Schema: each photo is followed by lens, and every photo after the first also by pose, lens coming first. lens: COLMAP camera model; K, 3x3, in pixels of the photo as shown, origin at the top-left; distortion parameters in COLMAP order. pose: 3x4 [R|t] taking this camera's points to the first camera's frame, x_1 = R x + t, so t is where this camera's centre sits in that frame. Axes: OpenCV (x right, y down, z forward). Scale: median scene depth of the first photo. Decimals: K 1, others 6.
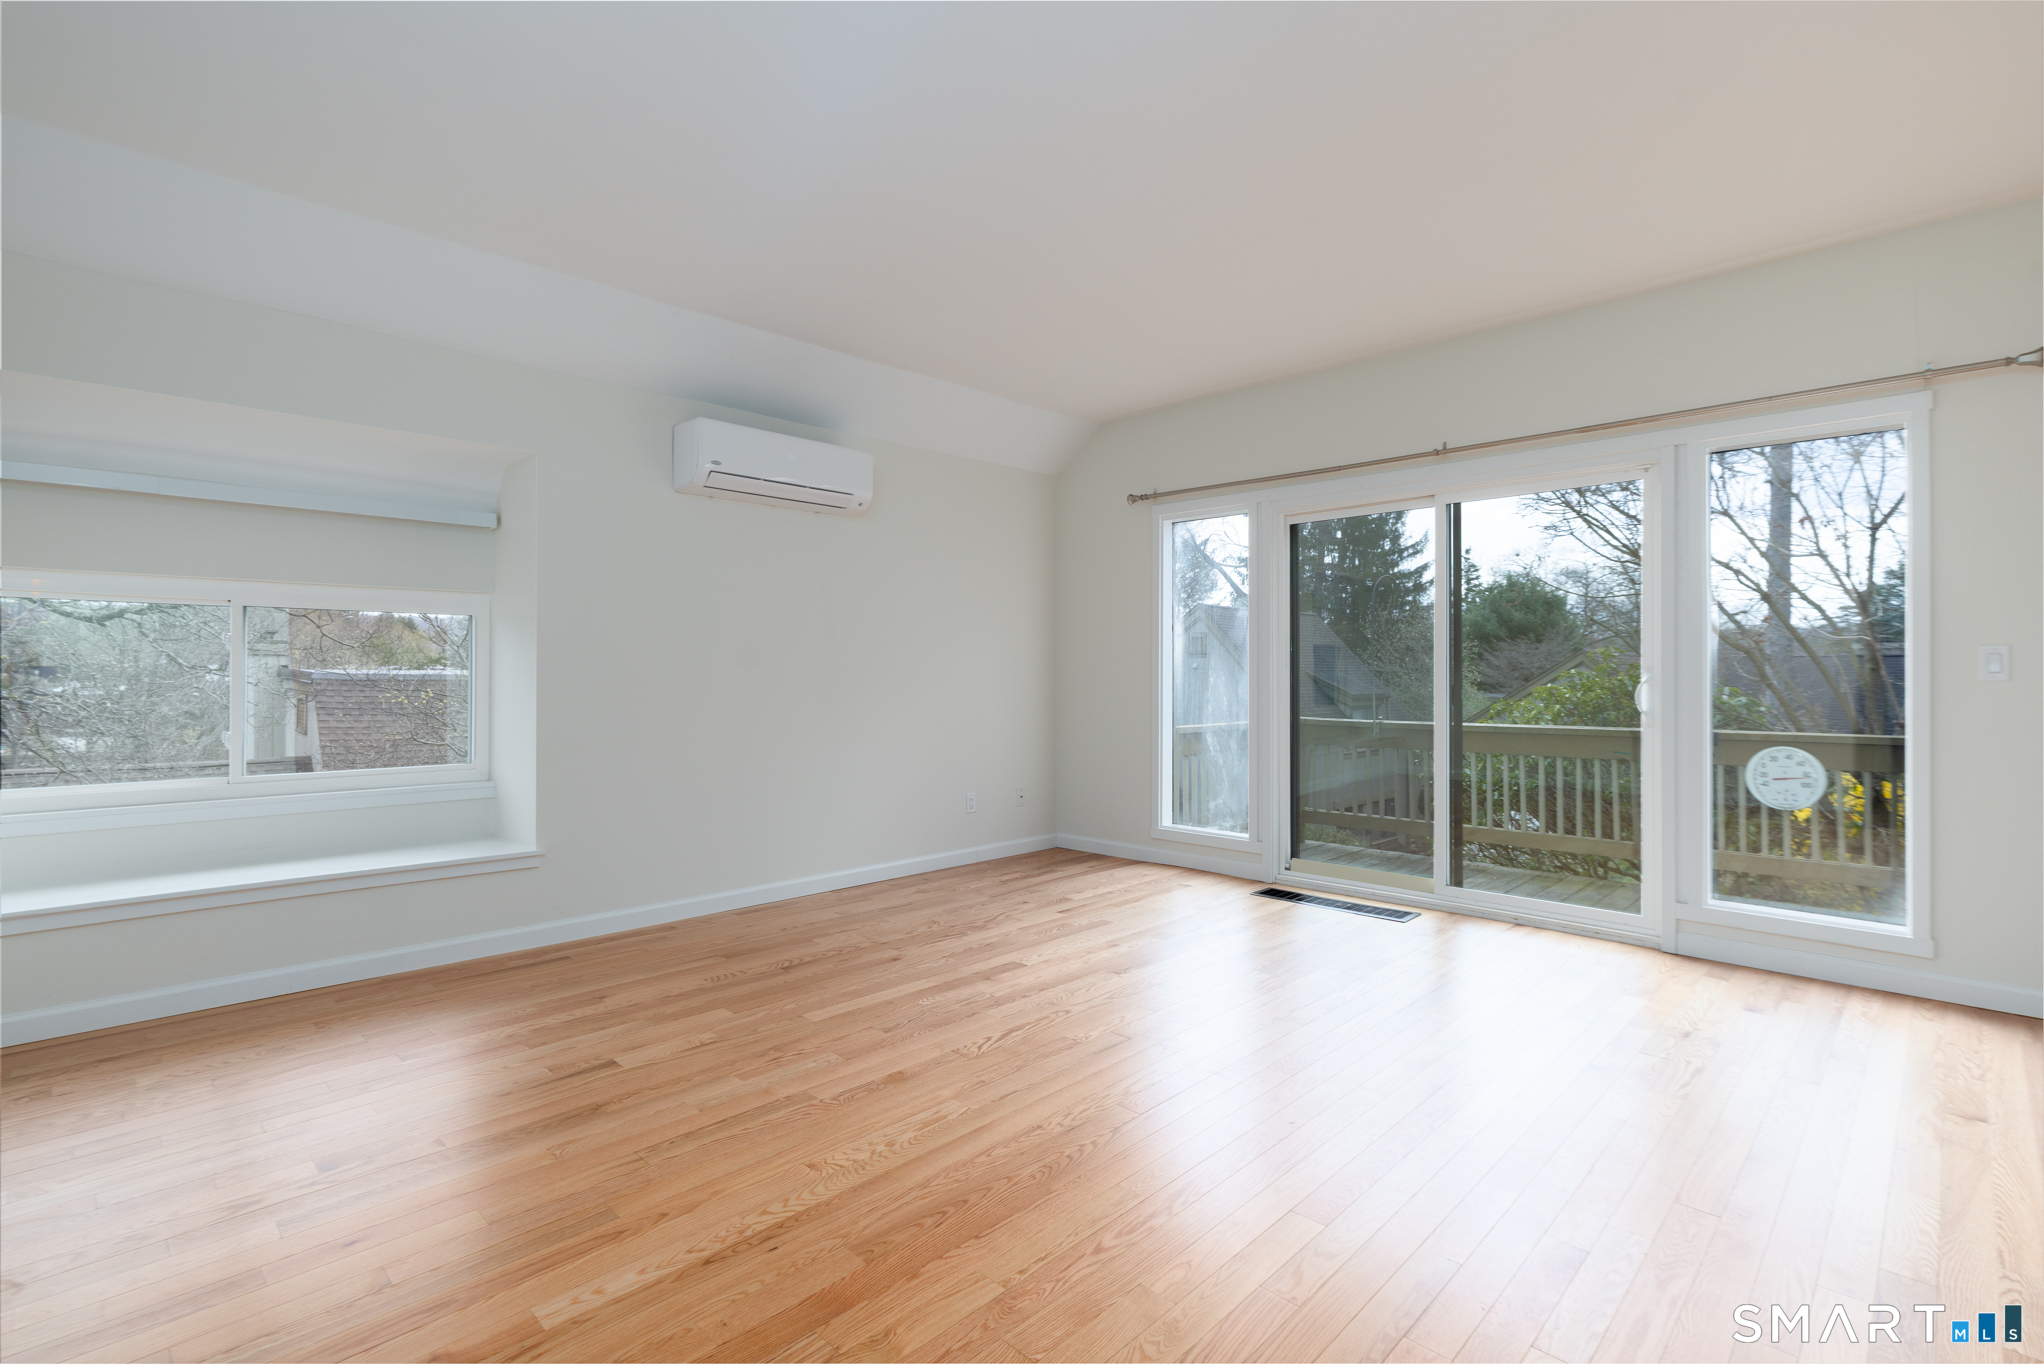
lens RADIAL K [[914.7, 0, 1069.6], [0, 914.7, 693.1], [0, 0, 1]] dist [-0.000671, -0.000196]
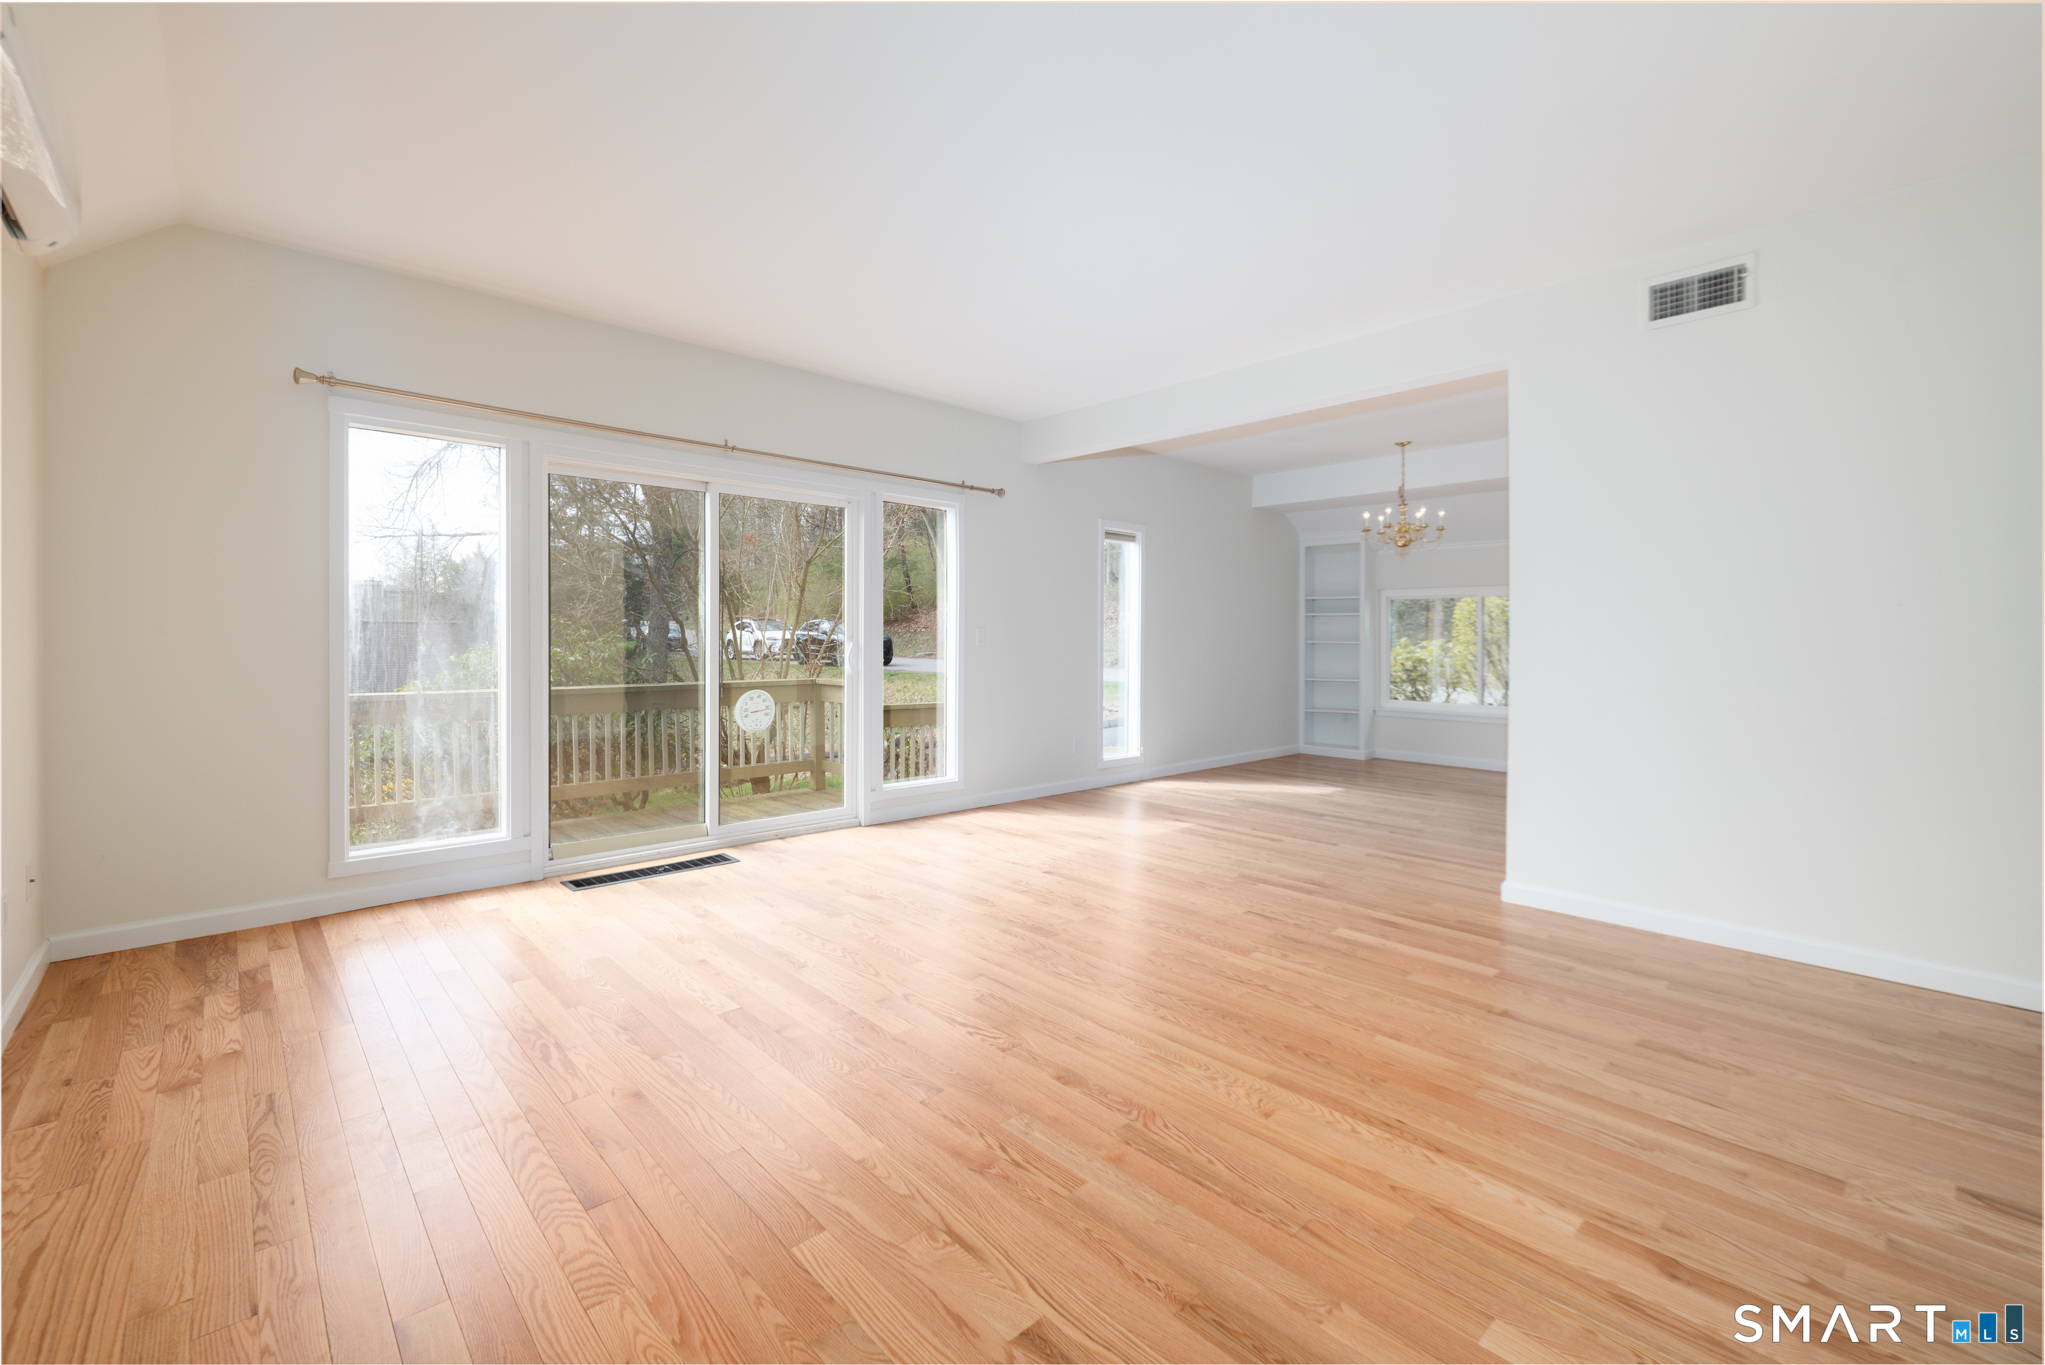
lens RADIAL K [[848.4, 0, 950.8], [0, 848.4, 634.8], [0, 0, 1]] dist [0.002637, 0.000131]
pose [[0.126014, 0.004717, 0.992017, -0.963202], [0.015414, 0.999859, -0.006712, -0.026838], [-0.991909, 0.016137, 0.125923, 0.908759]]
